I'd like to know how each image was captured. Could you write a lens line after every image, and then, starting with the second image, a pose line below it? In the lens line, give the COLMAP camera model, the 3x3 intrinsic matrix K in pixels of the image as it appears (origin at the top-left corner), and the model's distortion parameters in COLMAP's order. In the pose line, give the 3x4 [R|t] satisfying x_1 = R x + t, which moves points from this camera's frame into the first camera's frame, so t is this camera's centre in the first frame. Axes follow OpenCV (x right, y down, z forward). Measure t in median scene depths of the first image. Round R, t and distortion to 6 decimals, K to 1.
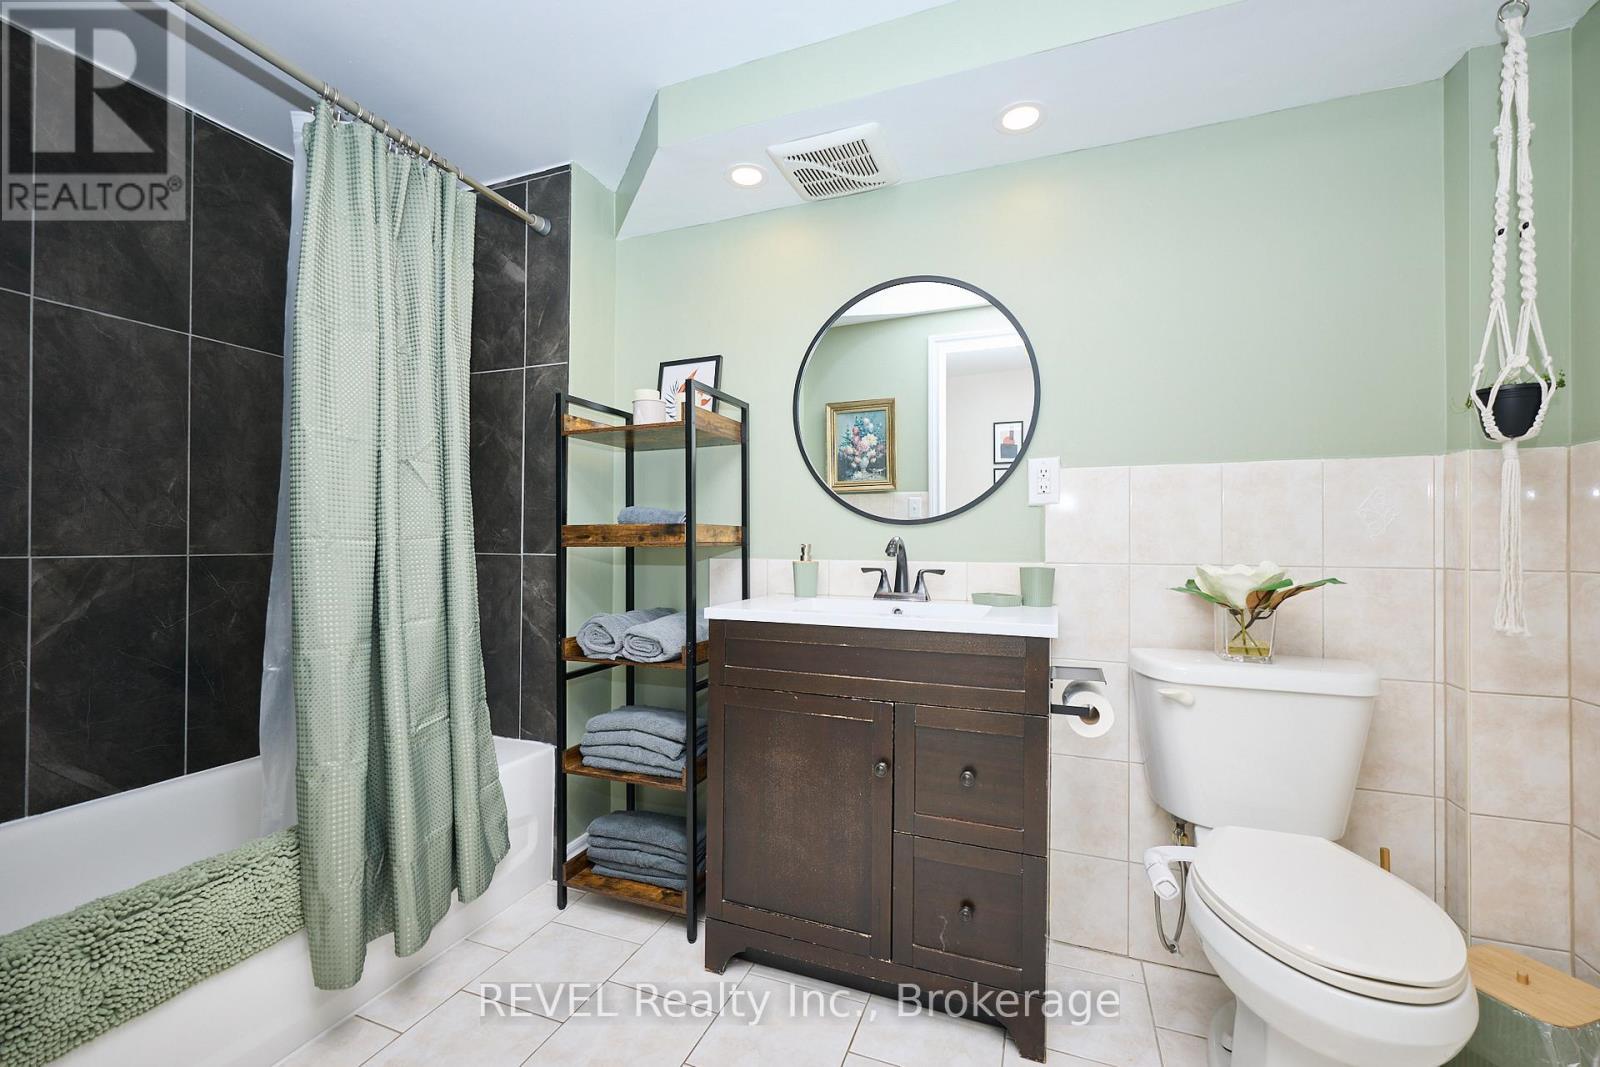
lens RADIAL K [[667.0, 0, 795.8], [0, 667.0, 539.1], [0, 0, 1]] dist [0.004416, 0.000494]
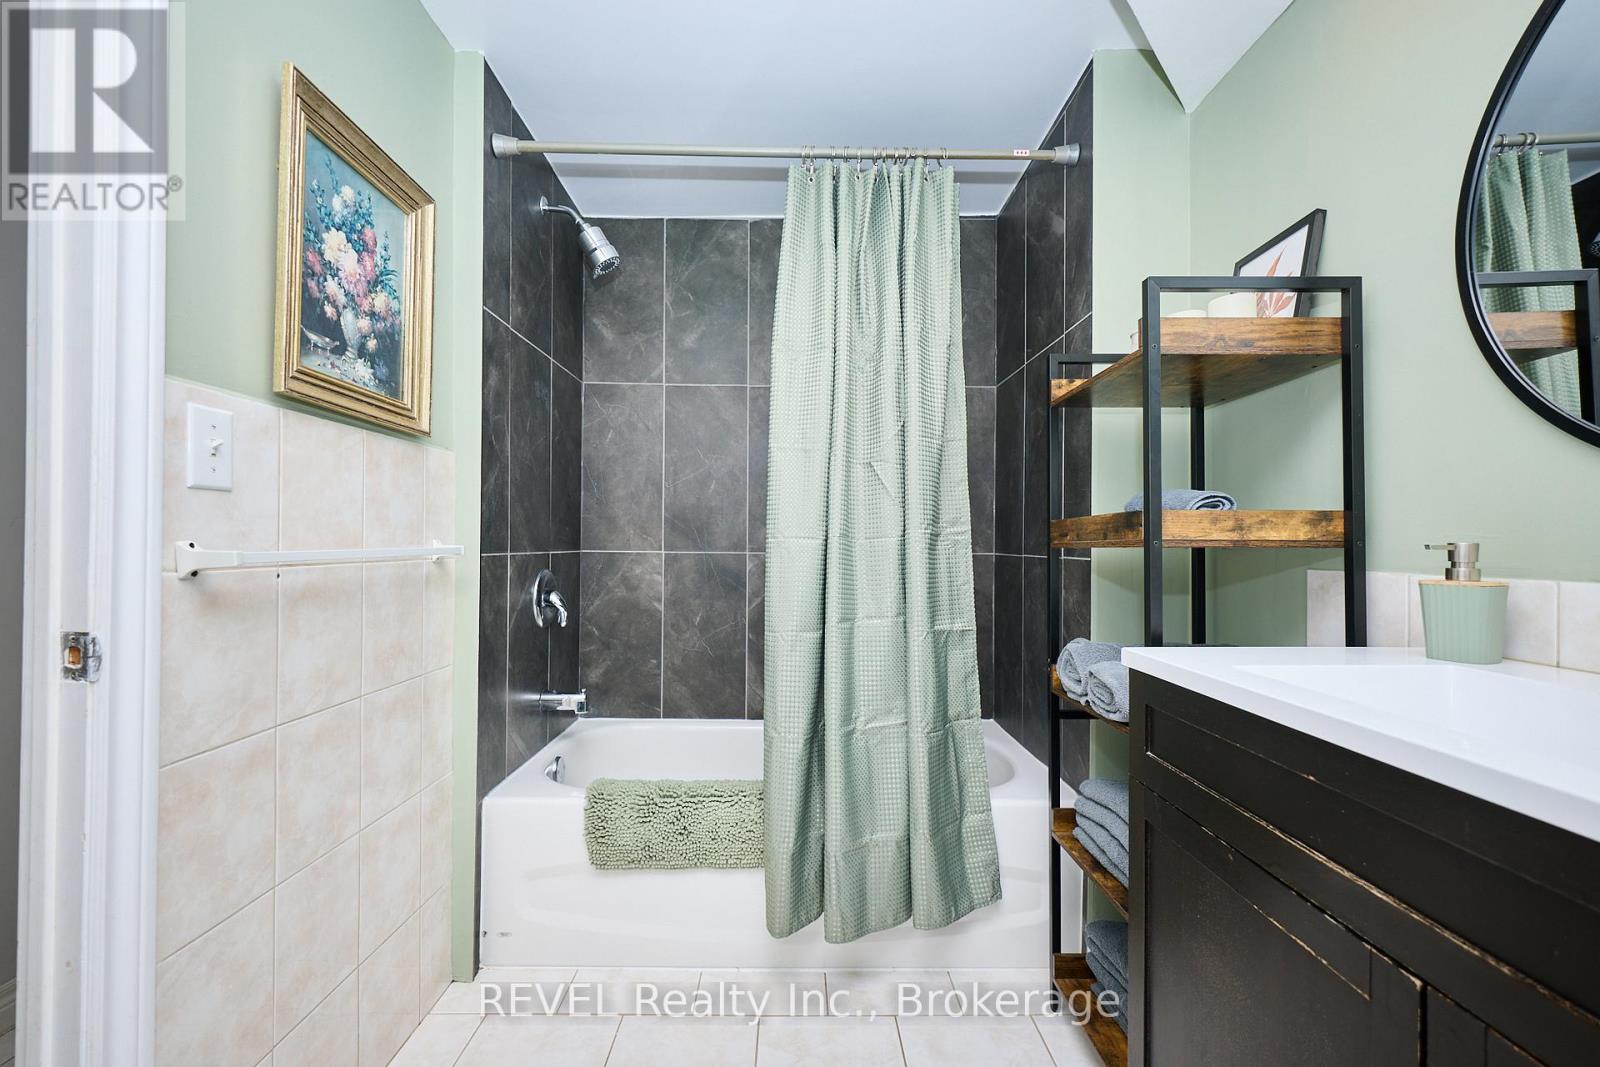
lens RADIAL K [[680.8, 0, 800.0], [0, 680.8, 533.5], [0, 0, 1]] dist [0.001522, 0.000109]
pose [[0.365853, -0.017447, -0.930509, 0.308676], [0.000870, 0.999830, -0.018405, 0.009613], [0.930672, 0.005924, 0.365806, 0.449545]]
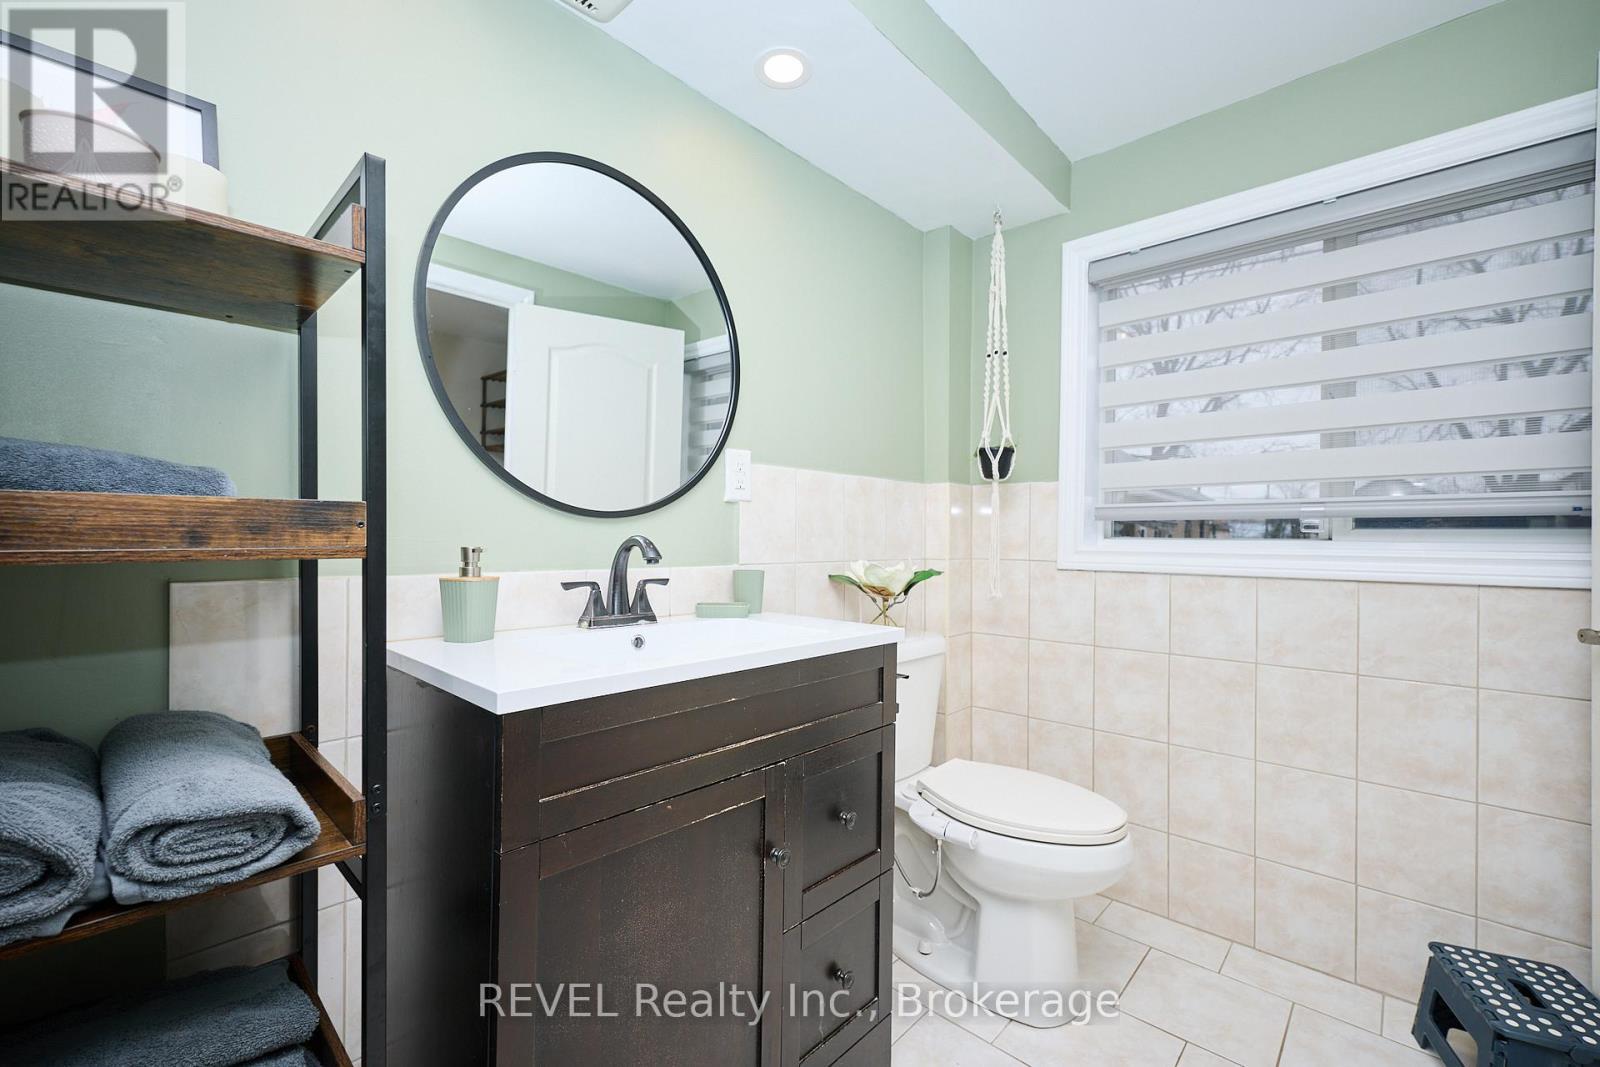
lens RADIAL K [[667.0, 0, 795.8], [0, 667.0, 539.1], [0, 0, 1]] dist [0.004416, 0.000494]
pose [[0.372870, -0.002914, 0.927879, -0.440916], [-0.010027, 0.999924, 0.007170, -0.006465], [-0.927829, -0.011978, 0.372813, 0.580425]]
